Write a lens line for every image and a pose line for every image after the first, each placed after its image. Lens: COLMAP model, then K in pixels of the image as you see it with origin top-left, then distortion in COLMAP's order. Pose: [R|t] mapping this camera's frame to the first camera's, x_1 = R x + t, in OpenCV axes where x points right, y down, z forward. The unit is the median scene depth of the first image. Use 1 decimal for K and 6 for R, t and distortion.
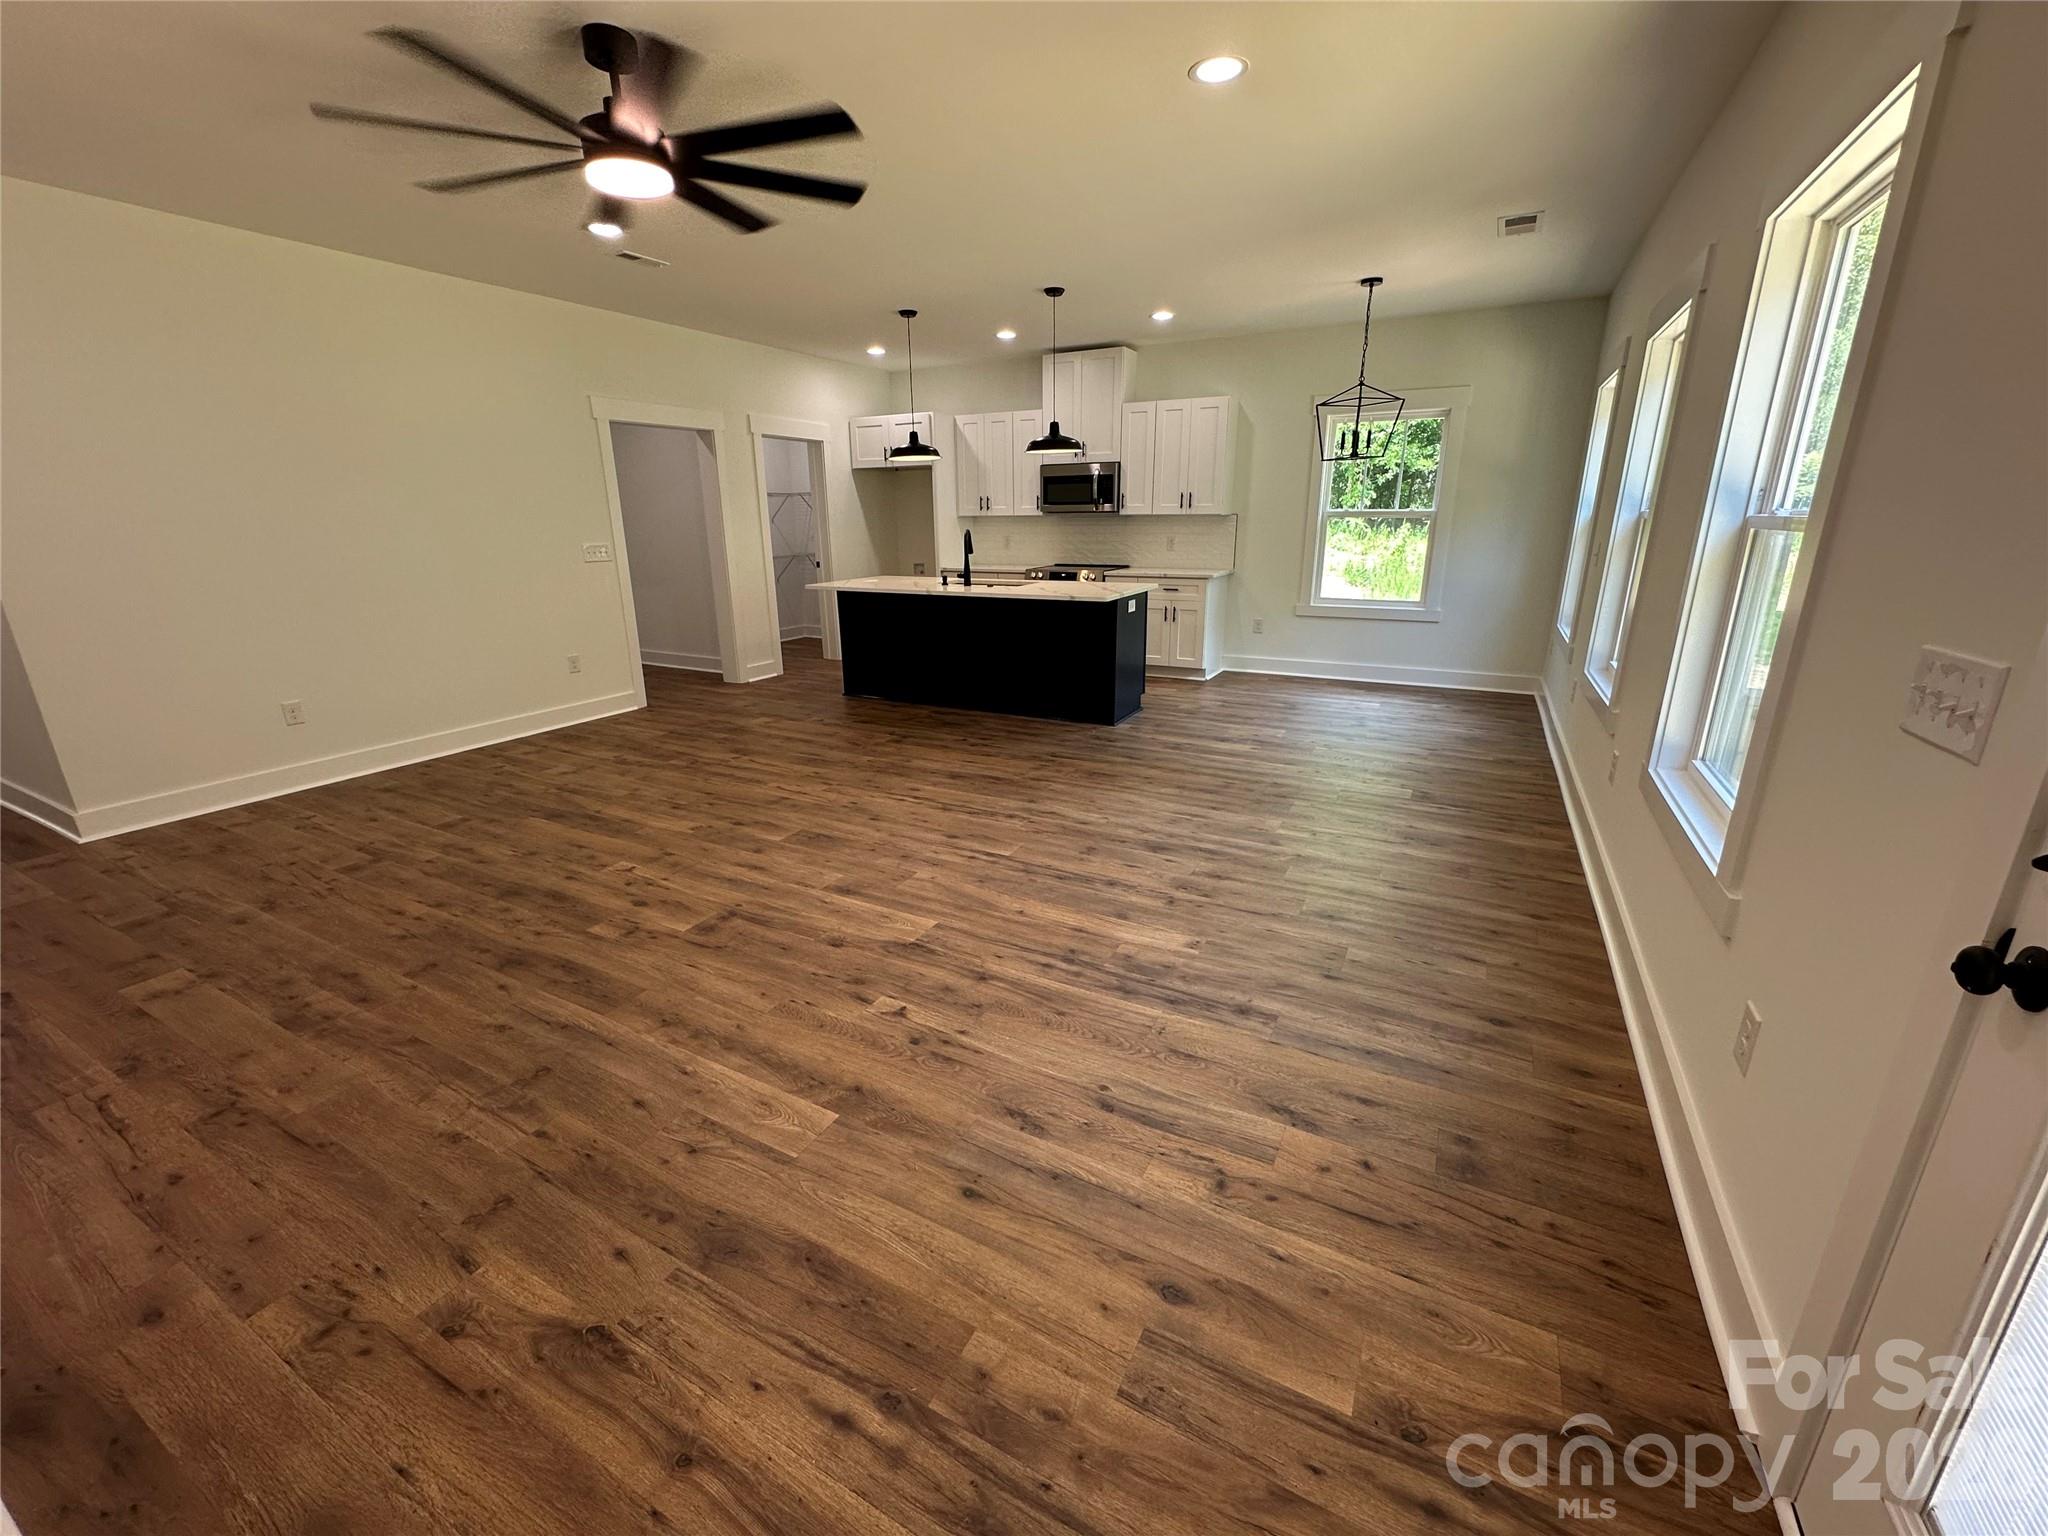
lens RADIAL K [[820.1, 0, 1024.0], [0, 820.1, 768.0], [0, 0, 1]] dist [-0.003085, 0.000333]
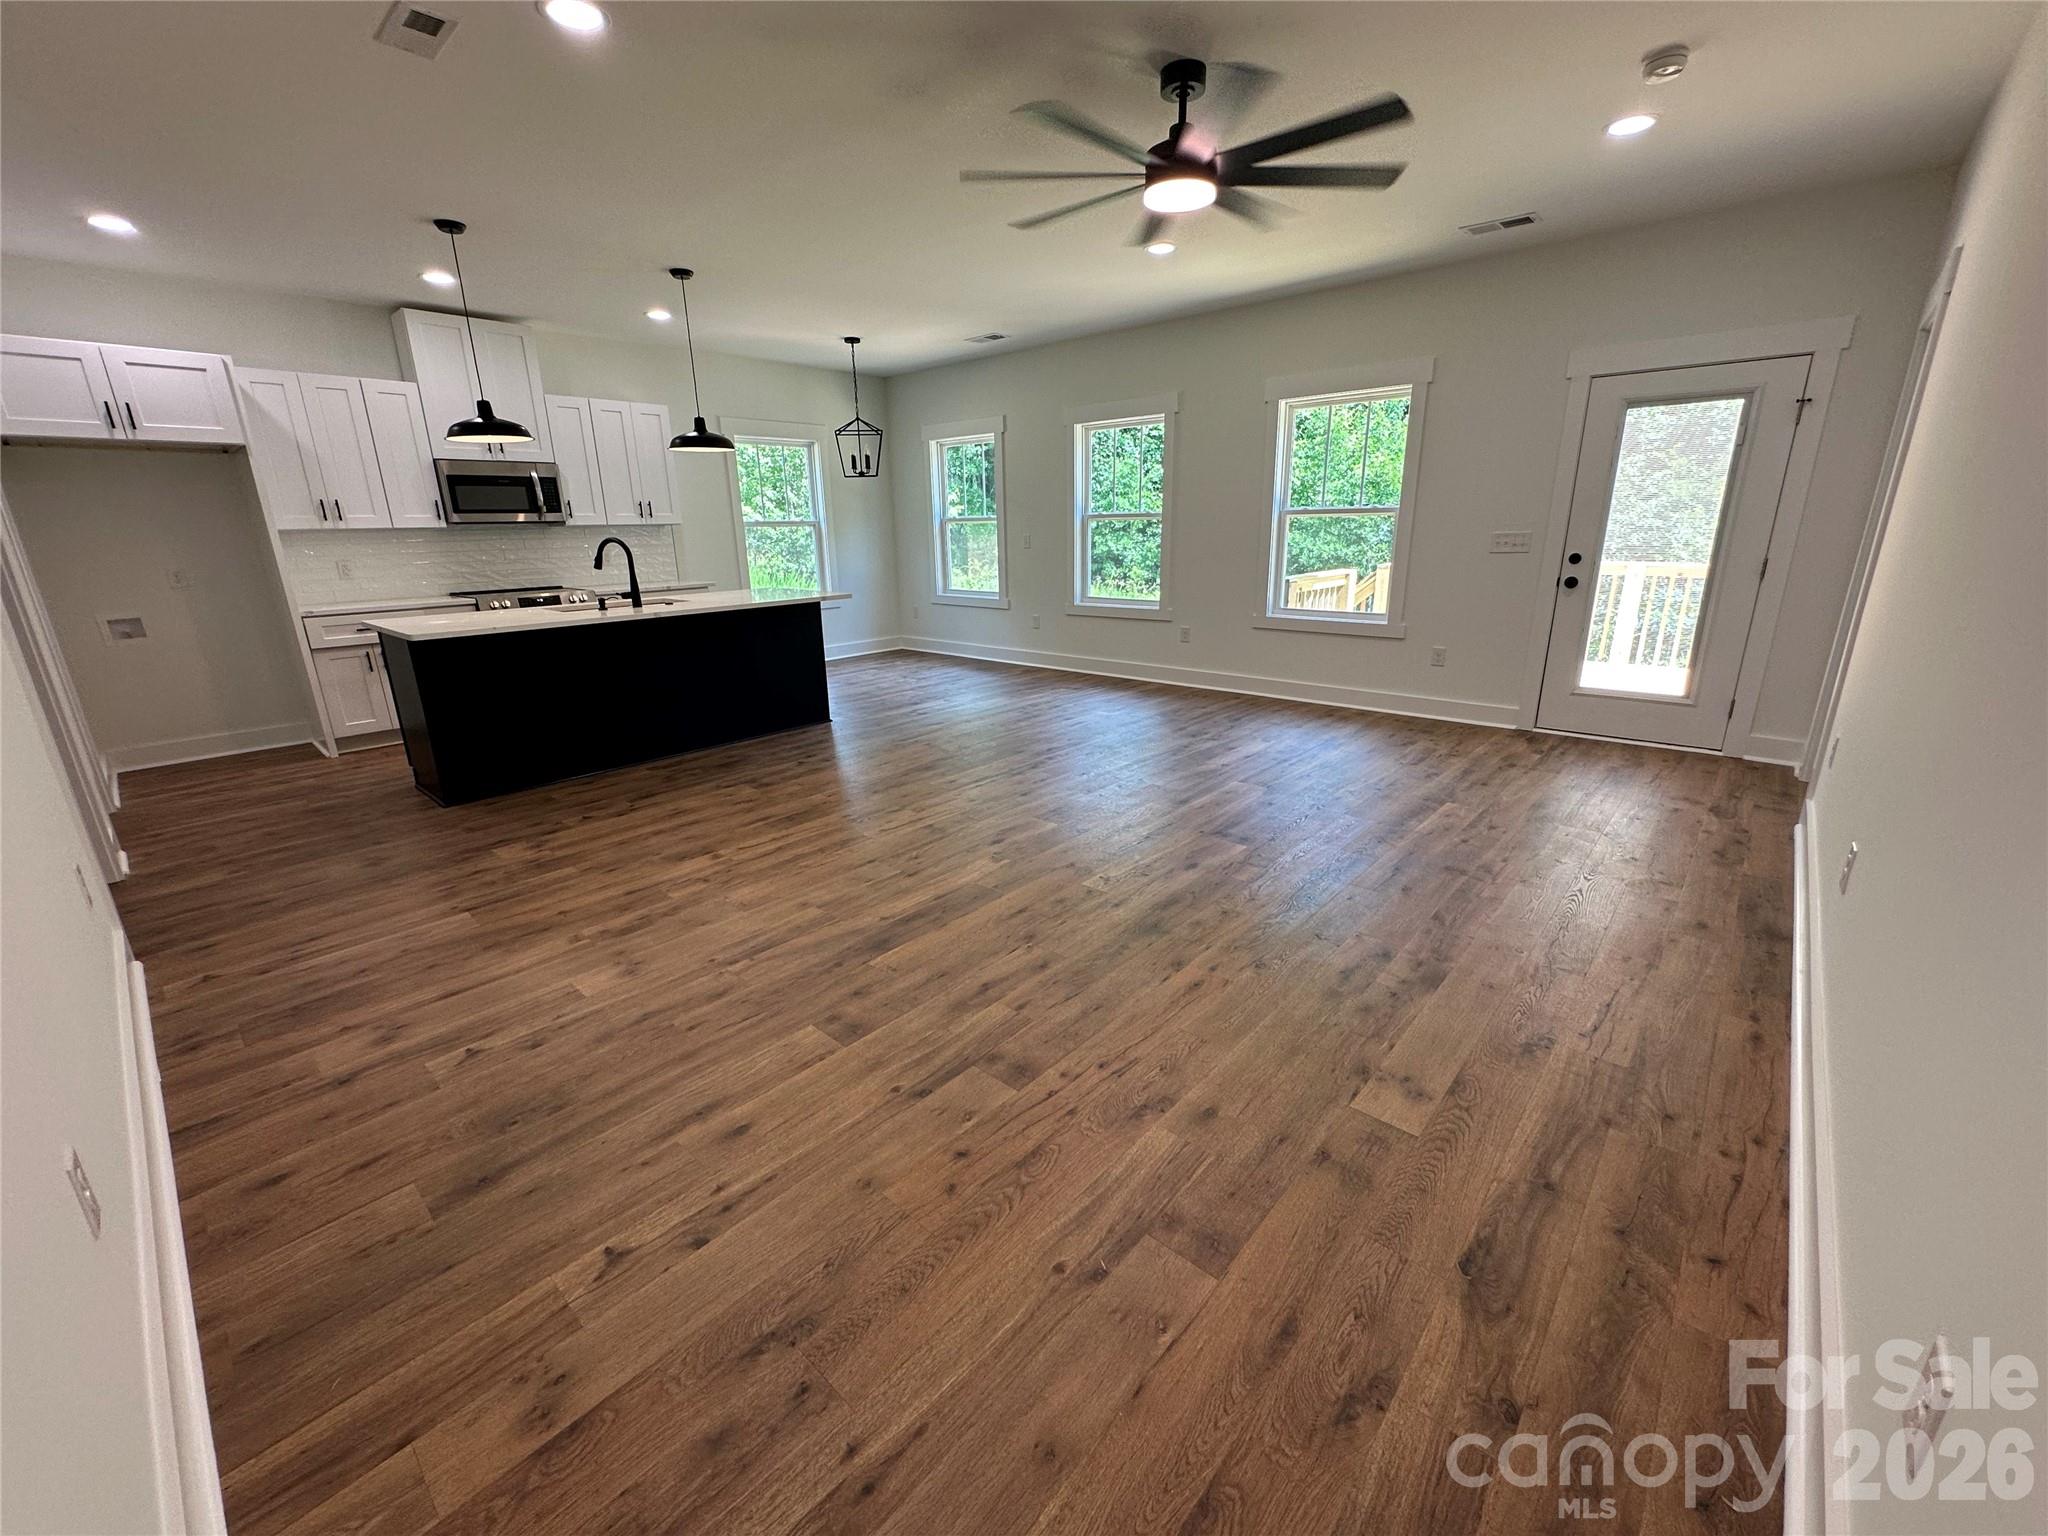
lens RADIAL K [[820.1, 0, 1024.0], [0, 820.1, 768.0], [0, 0, 1]] dist [-0.003085, 0.000333]
pose [[0.239749, -0.272598, 0.931778, -1.031167], [0.306016, 0.932062, 0.193942, -0.154971], [-0.921344, 0.238642, 0.306880, 0.597157]]
